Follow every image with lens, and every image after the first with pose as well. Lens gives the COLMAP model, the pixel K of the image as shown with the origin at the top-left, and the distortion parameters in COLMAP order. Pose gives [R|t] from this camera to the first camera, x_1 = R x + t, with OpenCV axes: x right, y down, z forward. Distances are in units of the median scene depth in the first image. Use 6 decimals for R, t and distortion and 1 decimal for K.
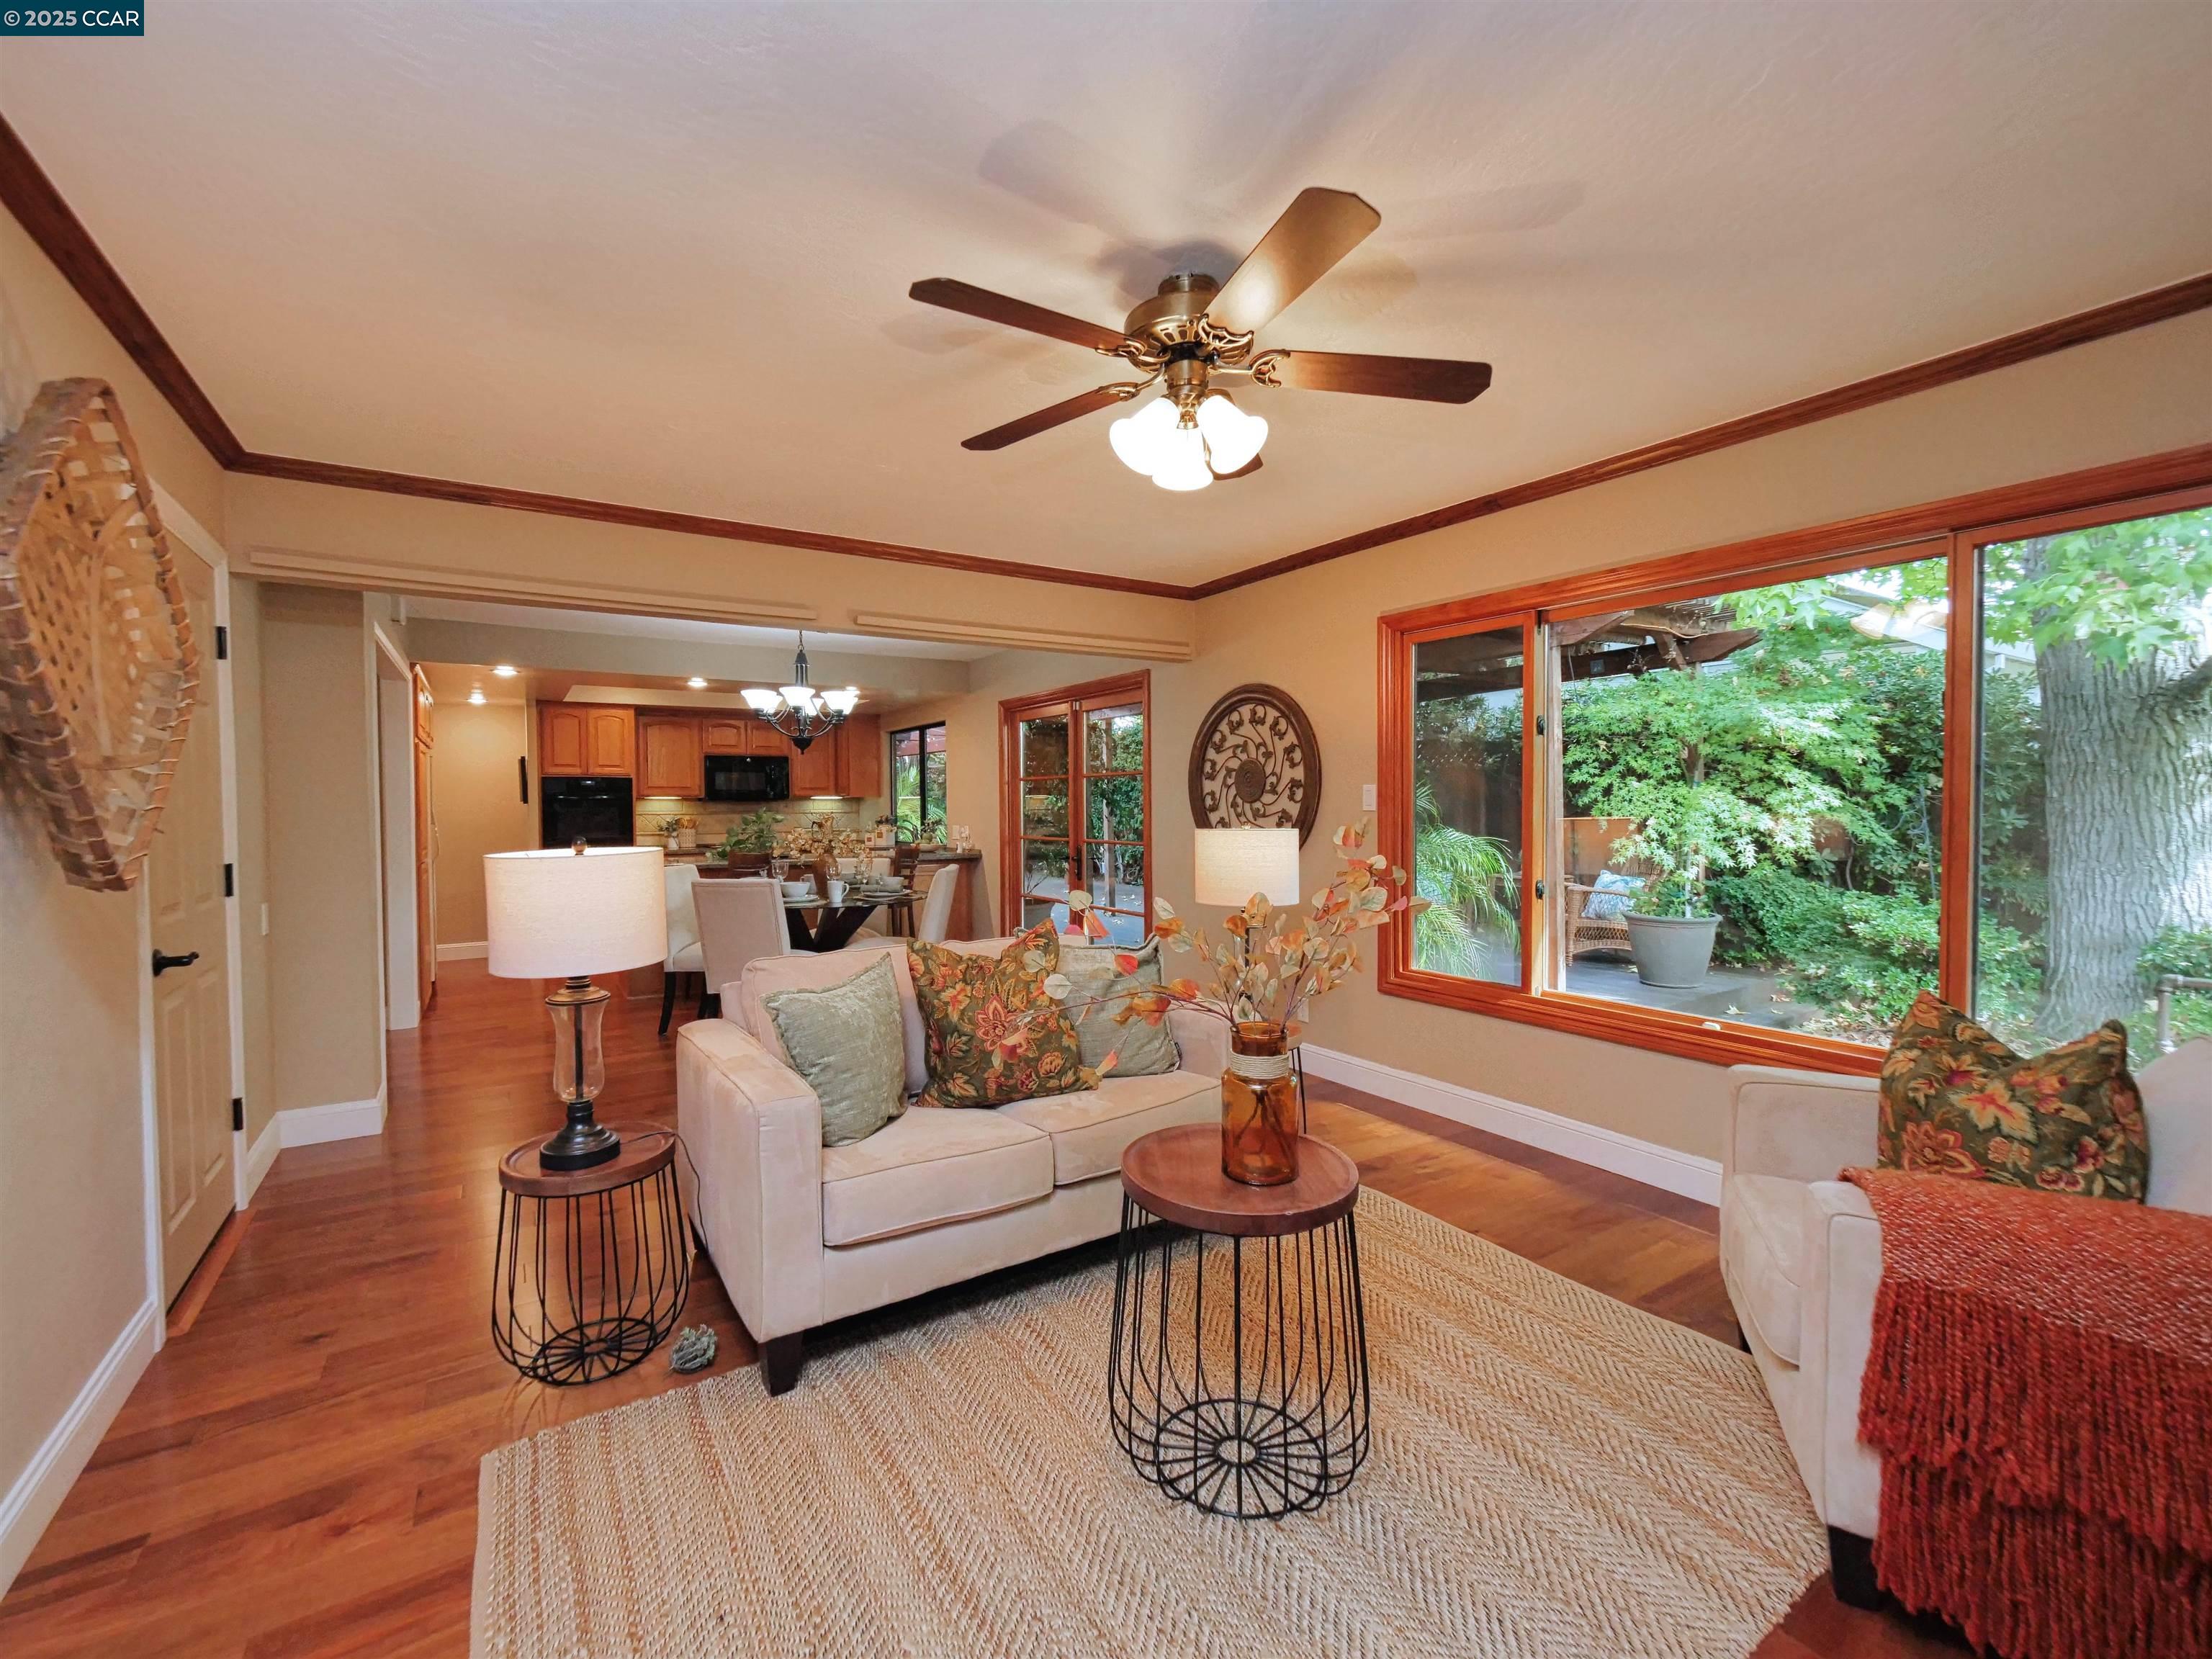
lens RADIAL K [[936.8, 0, 1092.0], [0, 936.8, 824.1], [0, 0, 1]] dist [-0.007384, 0.002426]
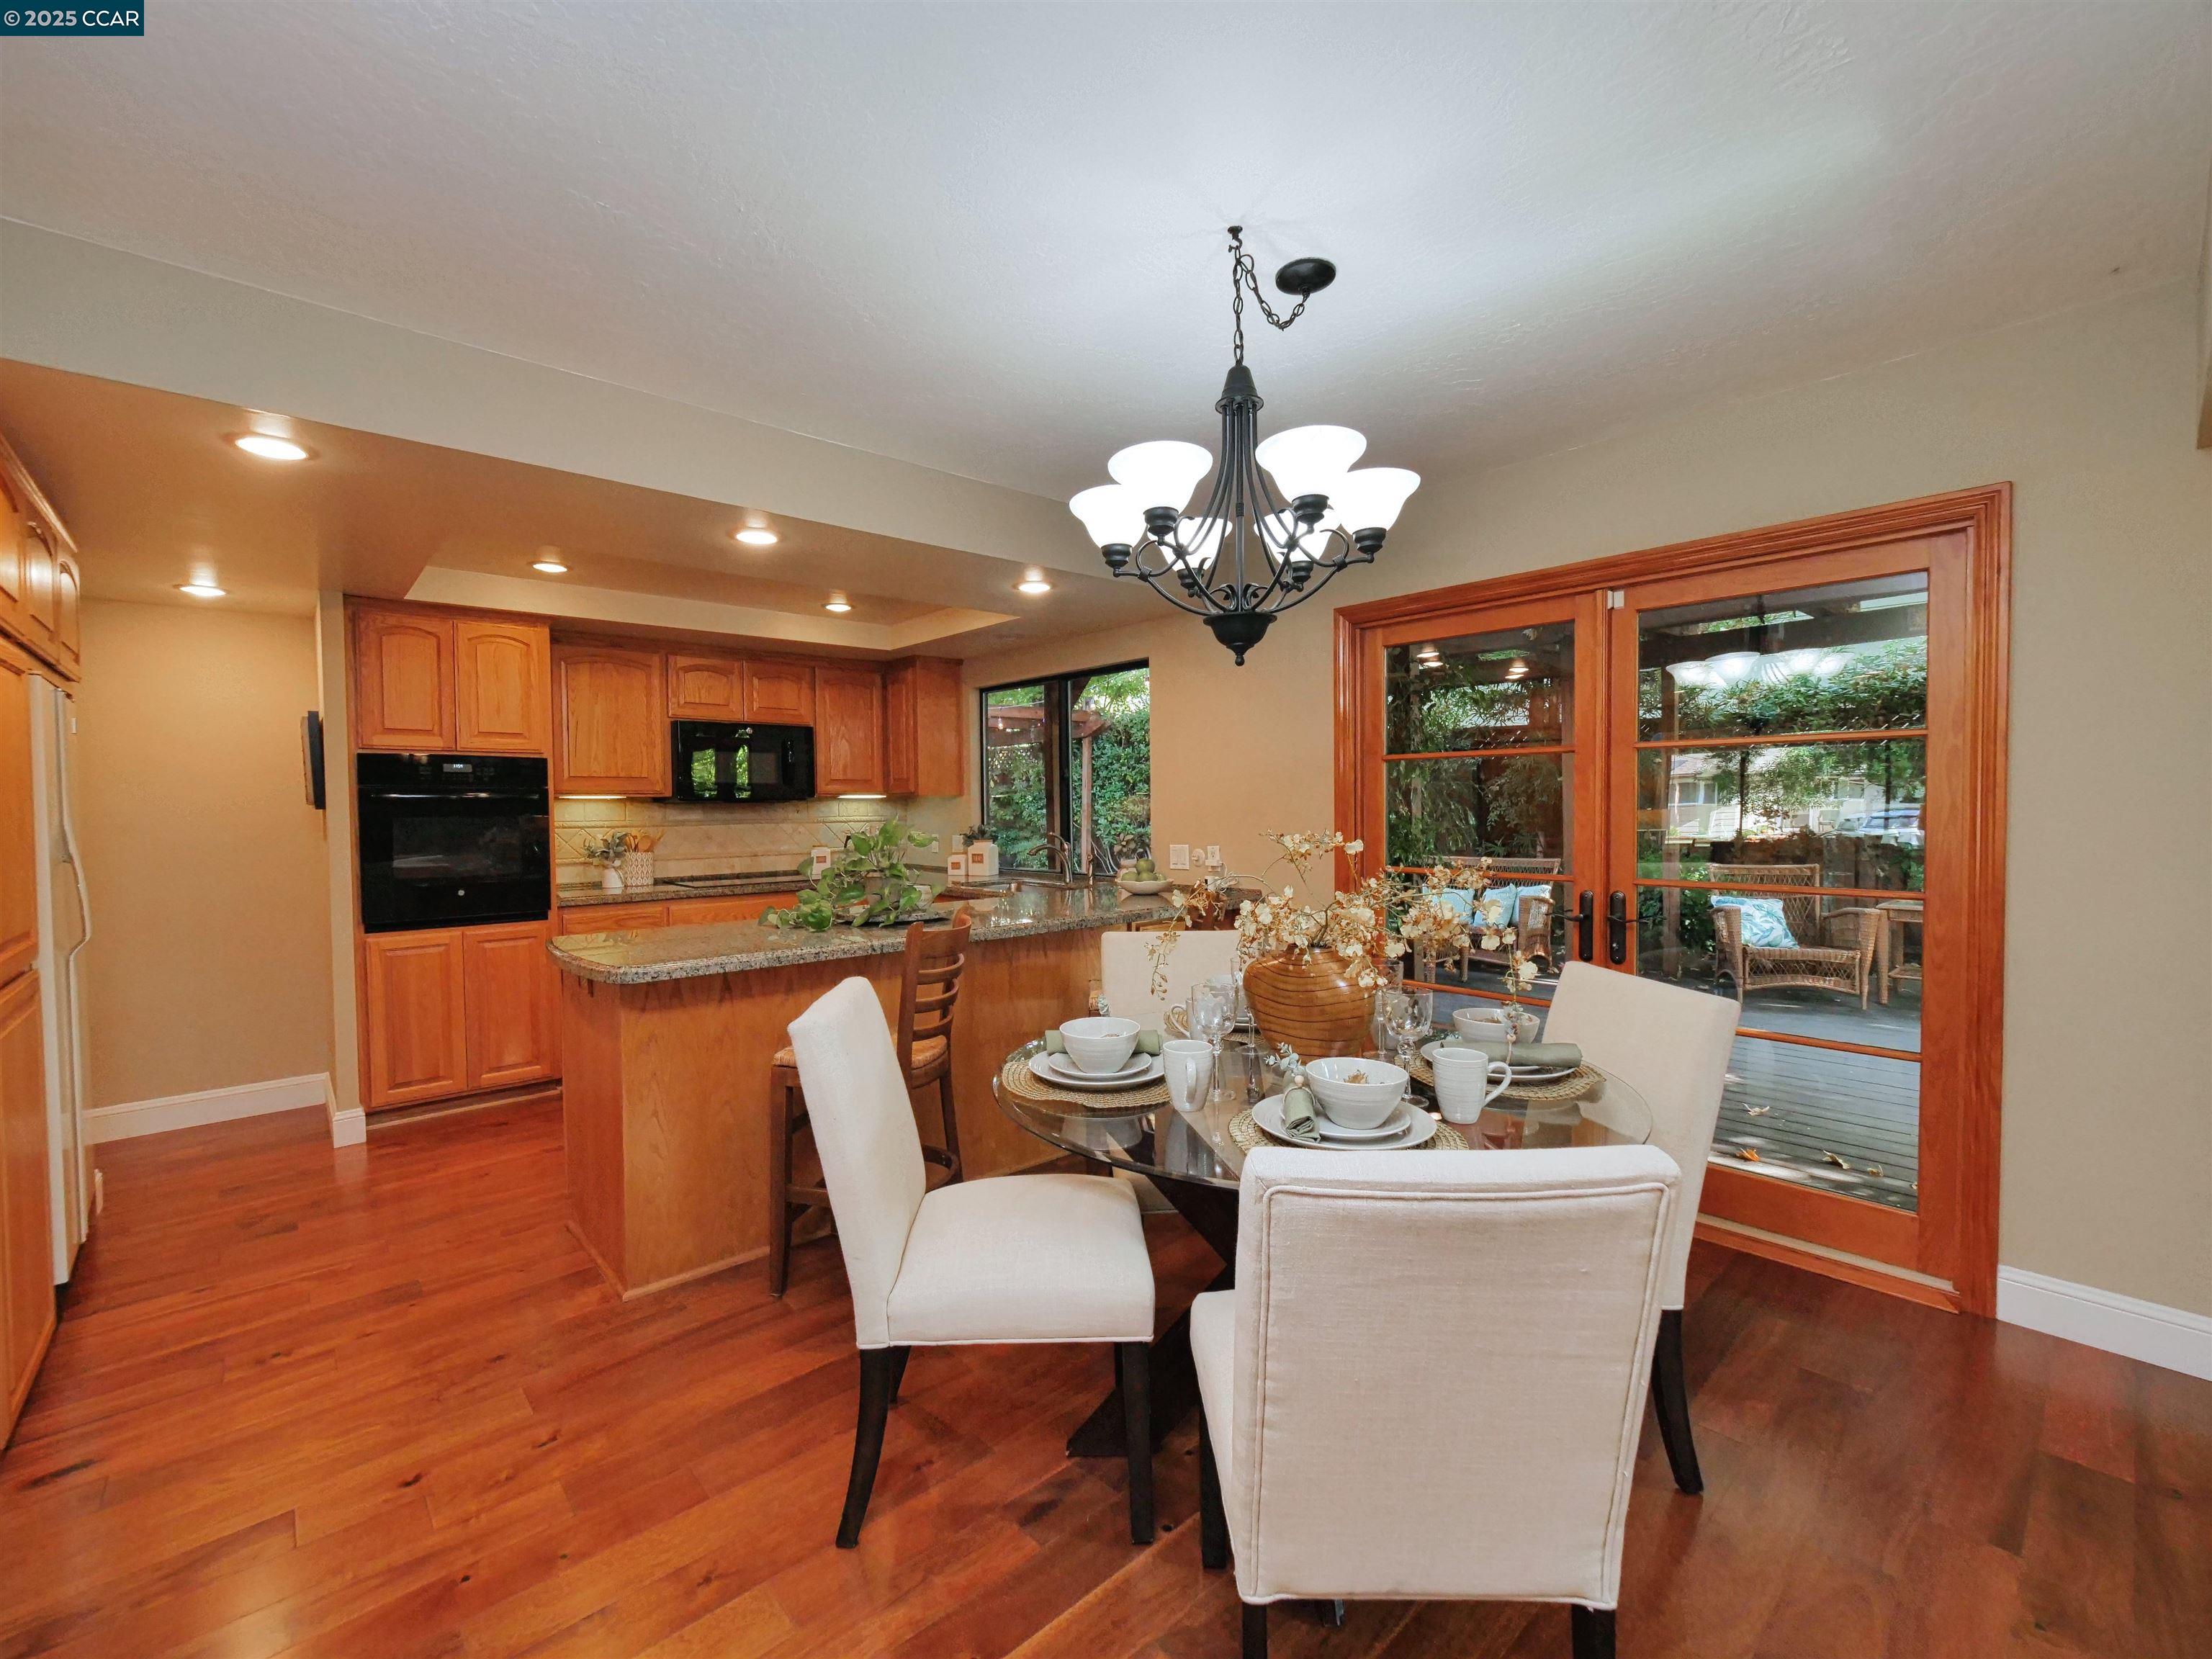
lens RADIAL K [[936.8, 0, 1090.6], [0, 936.8, 830.8], [0, 0, 1]] dist [-0.007384, 0.002426]
pose [[0.989836, -0.008772, 0.141942, -0.248360], [0.007531, 0.999929, 0.009280, -0.011397], [-0.142013, -0.008117, 0.989831, 0.411618]]
